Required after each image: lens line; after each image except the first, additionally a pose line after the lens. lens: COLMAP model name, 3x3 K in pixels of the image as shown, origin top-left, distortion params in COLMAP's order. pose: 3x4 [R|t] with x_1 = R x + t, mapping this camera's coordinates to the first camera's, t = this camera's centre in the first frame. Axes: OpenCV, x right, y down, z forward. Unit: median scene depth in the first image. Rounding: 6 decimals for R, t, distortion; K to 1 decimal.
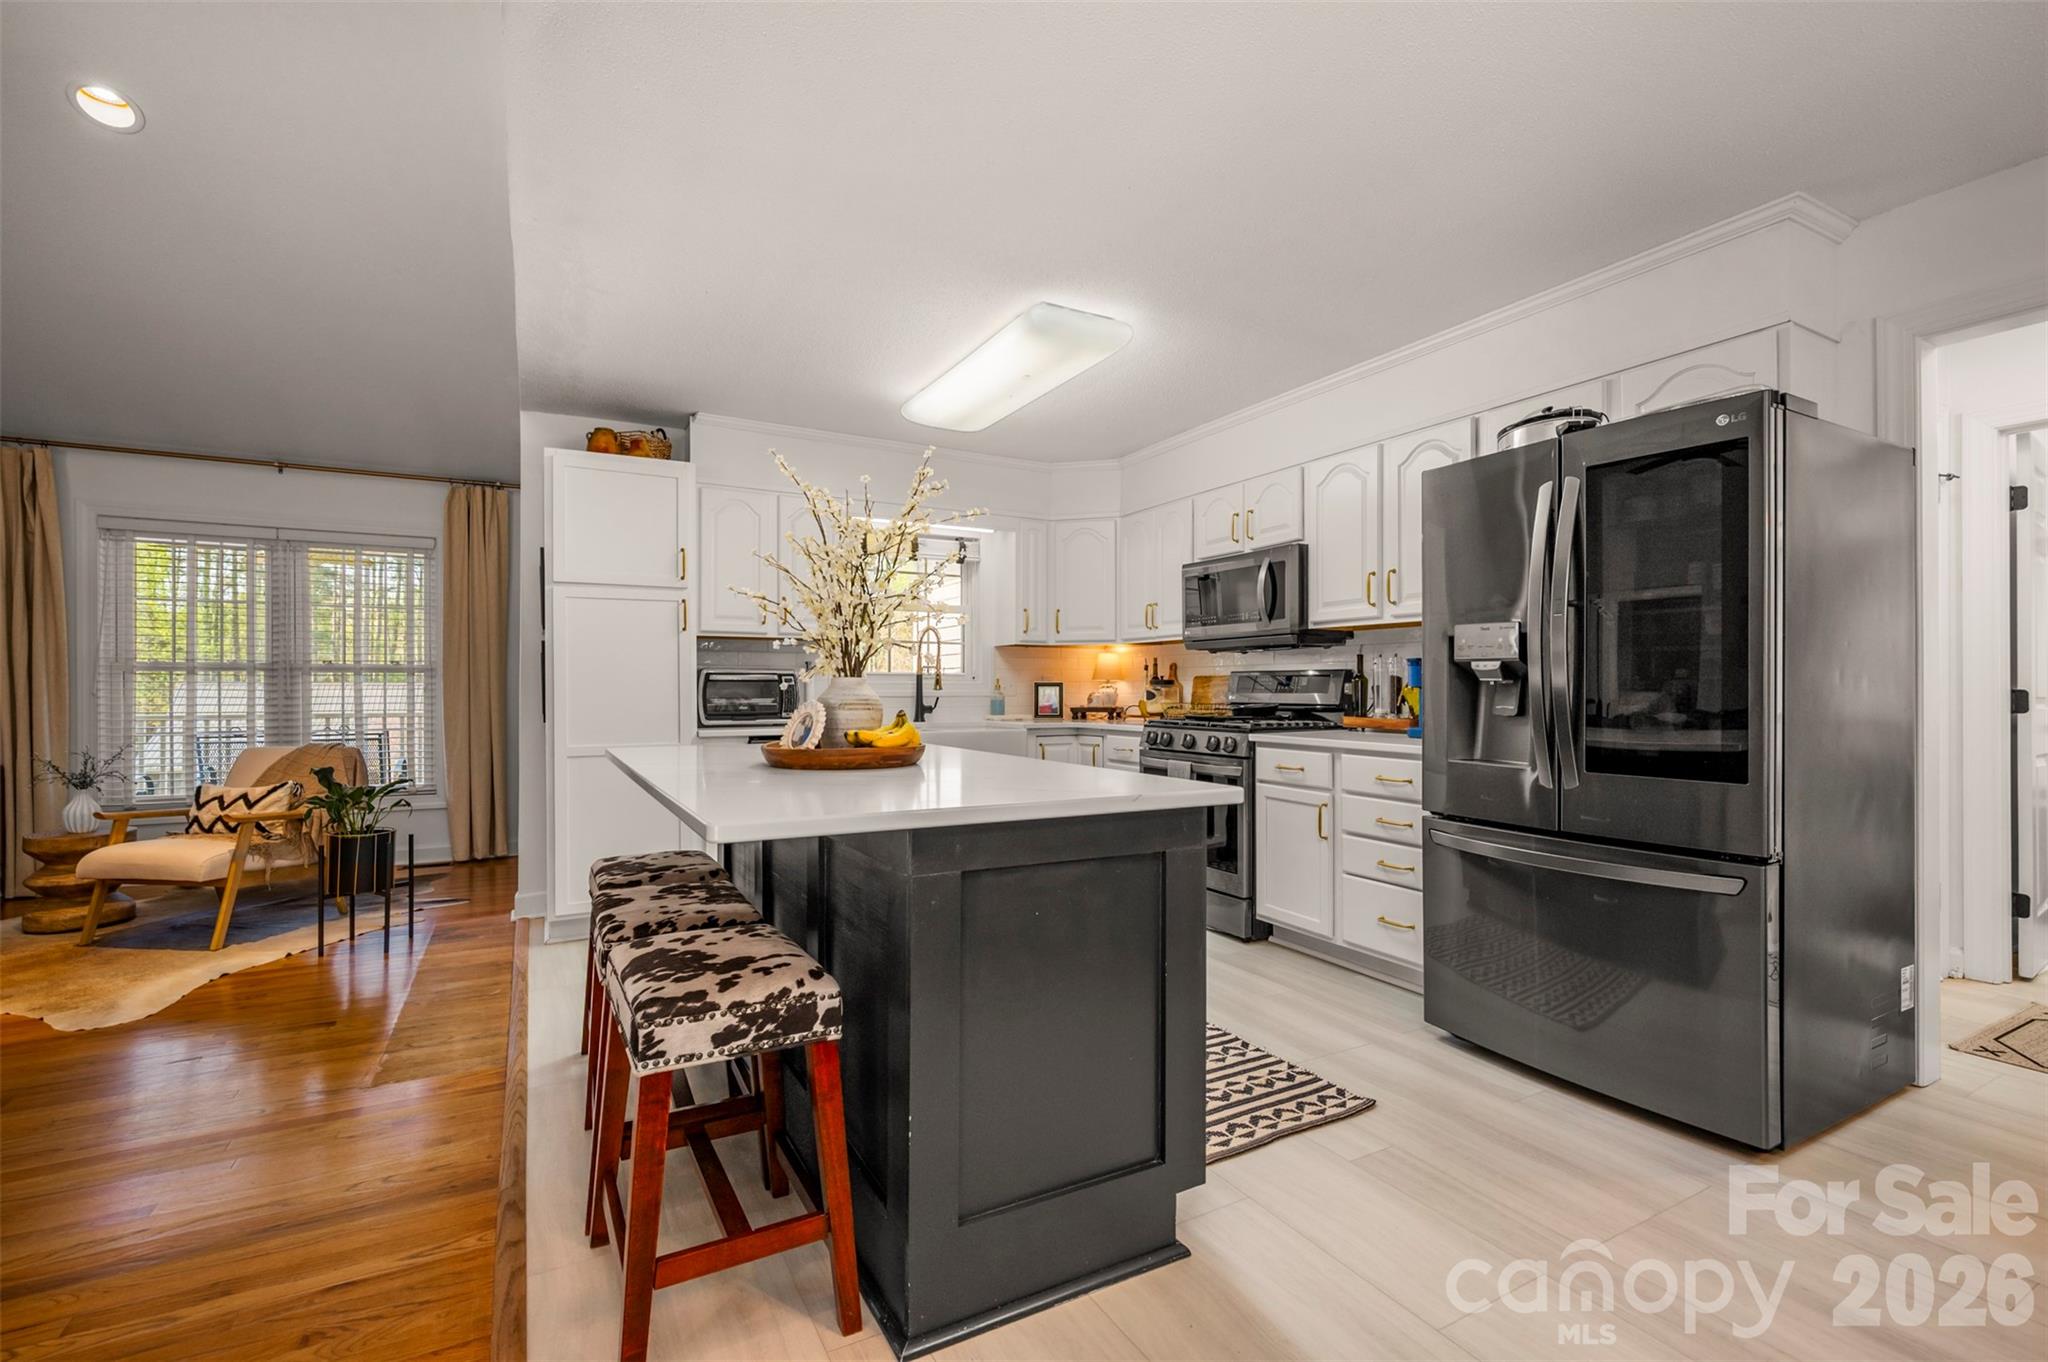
lens RADIAL K [[892.8, 0, 1030.9], [0, 892.8, 685.3], [0, 0, 1]] dist [0.000215, -0.000038]
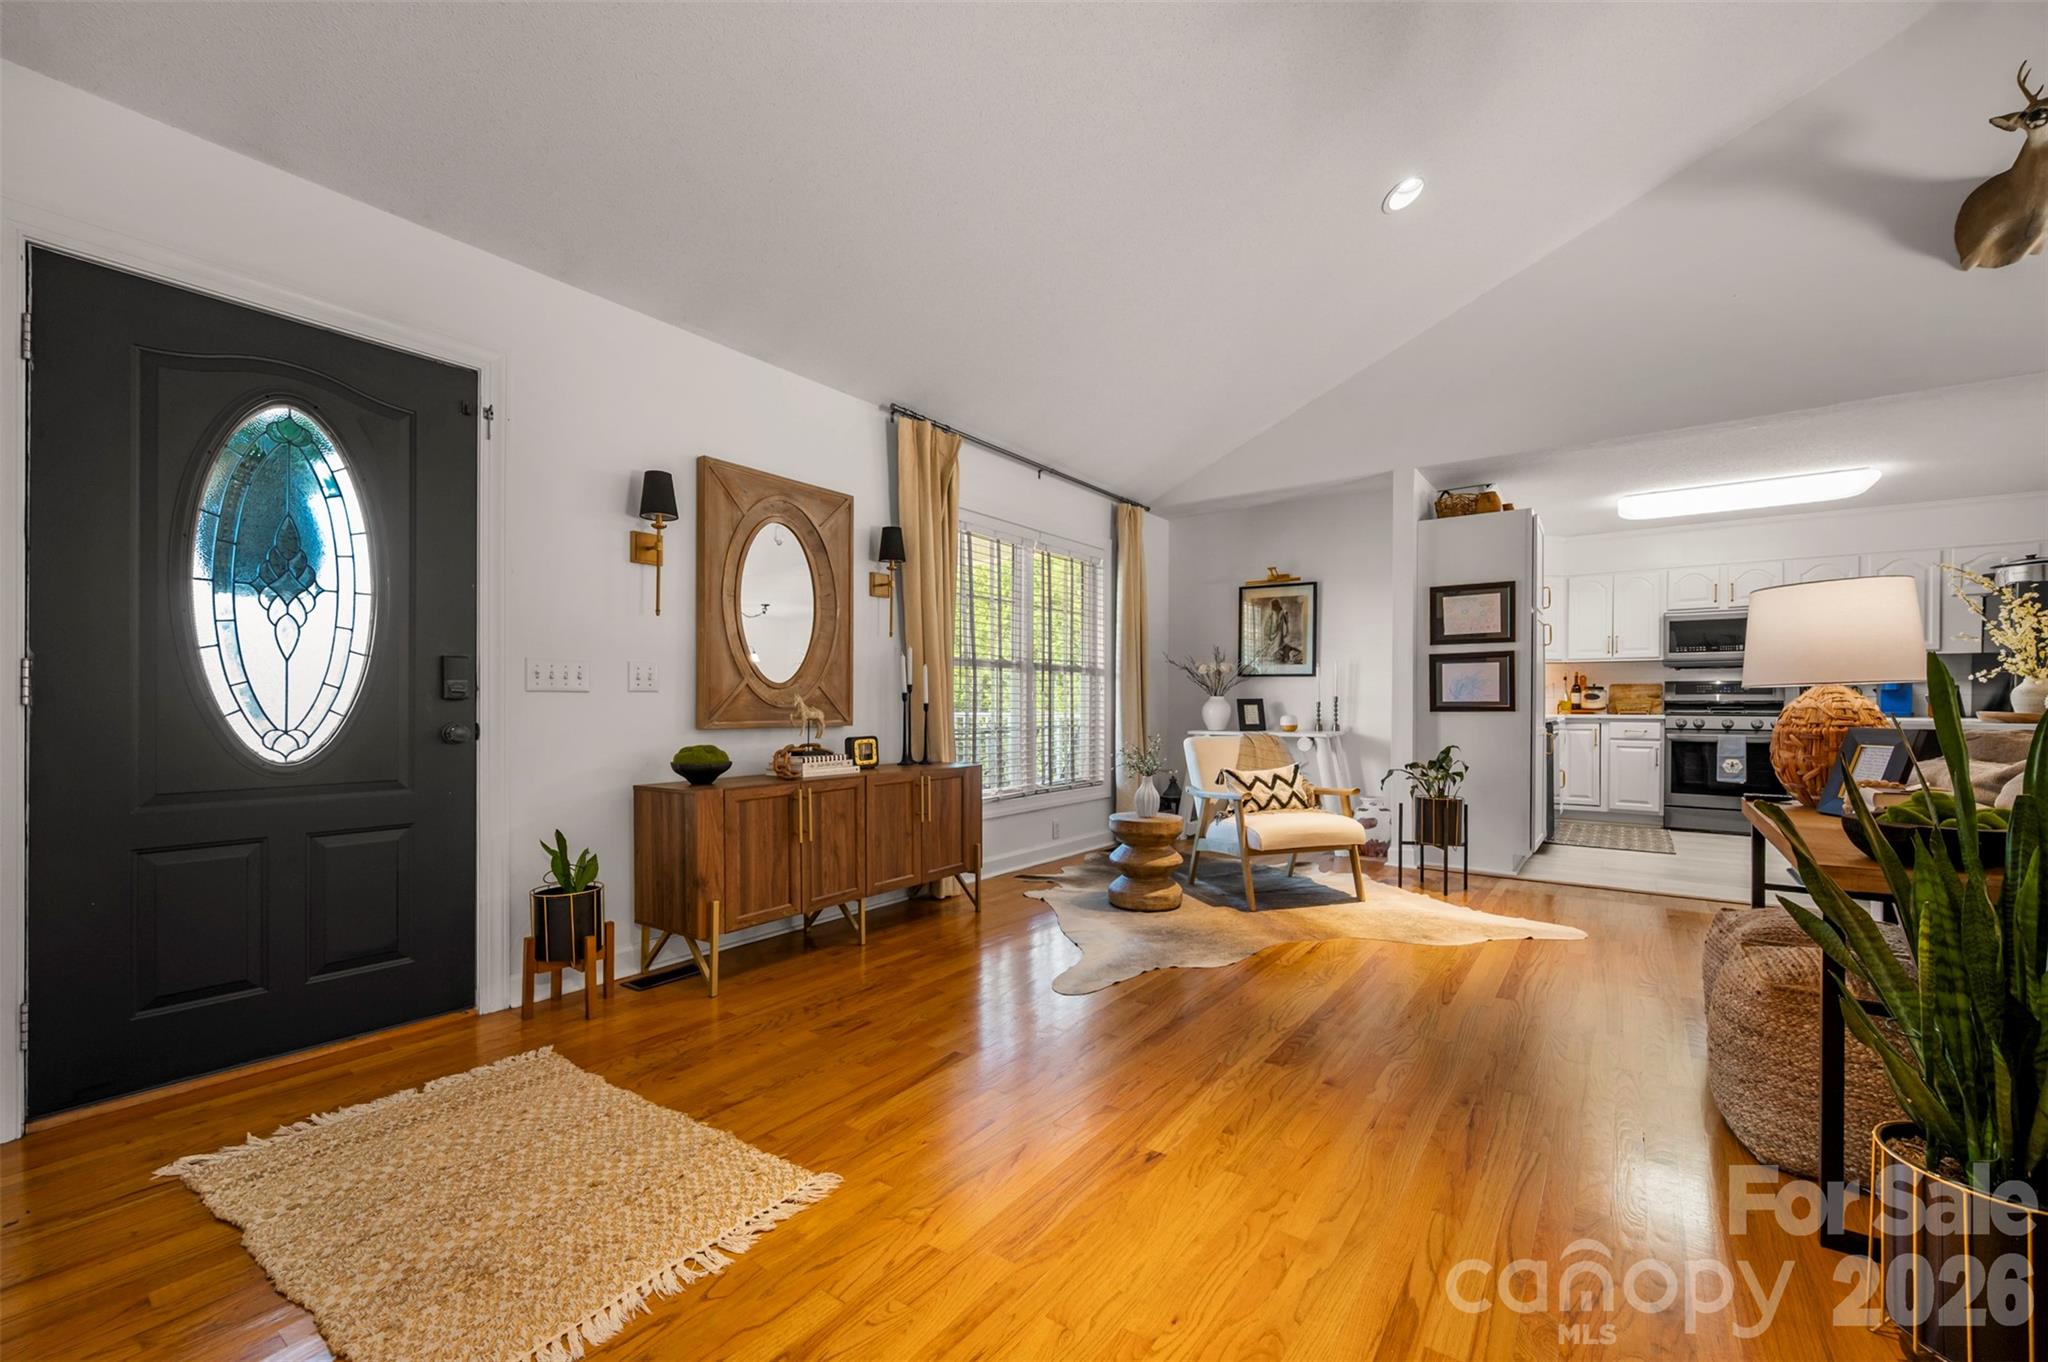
lens RADIAL K [[828.1, 0, 1038.9], [0, 828.1, 705.4], [0, 0, 1]] dist [-0.000053, -0.000346]
pose [[0.905348, 0.001064, 0.424668, -1.657825], [-0.003807, 0.999977, 0.005610, 0.027570], [-0.424652, -0.006695, 0.905332, 0.168365]]
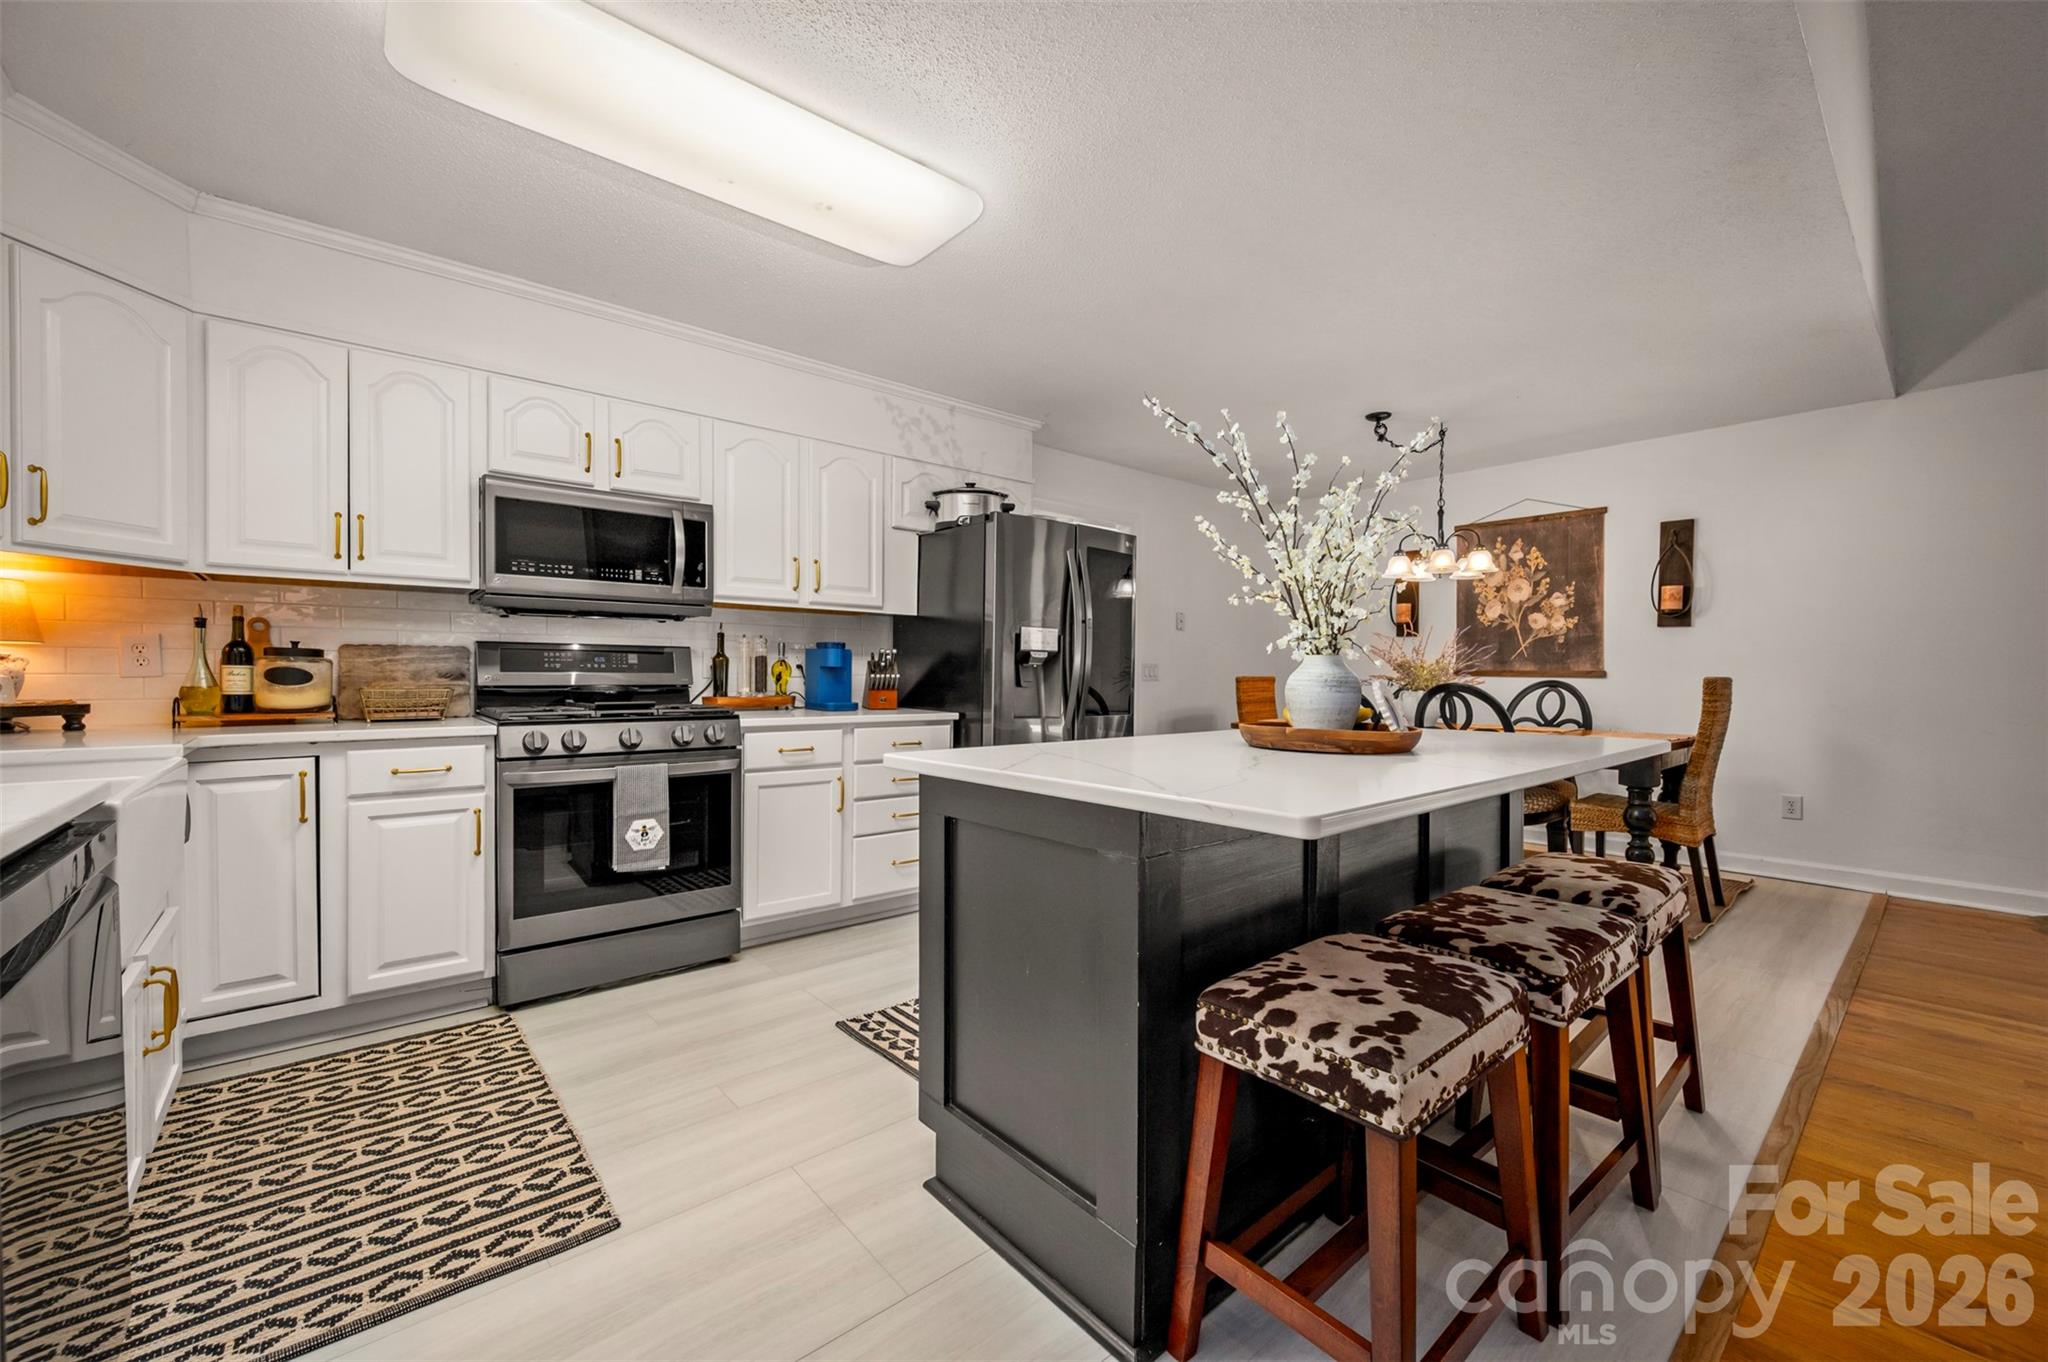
lens RADIAL K [[809.3, 0, 1030.0], [0, 809.3, 681.6], [0, 0, 1]] dist [0.001297, -0.000013]
pose [[-0.195498, -0.012545, 0.980624, -0.557525], [-0.009413, 0.999896, 0.010915, 0.006125], [-0.980659, -0.007097, -0.195596, 0.831928]]
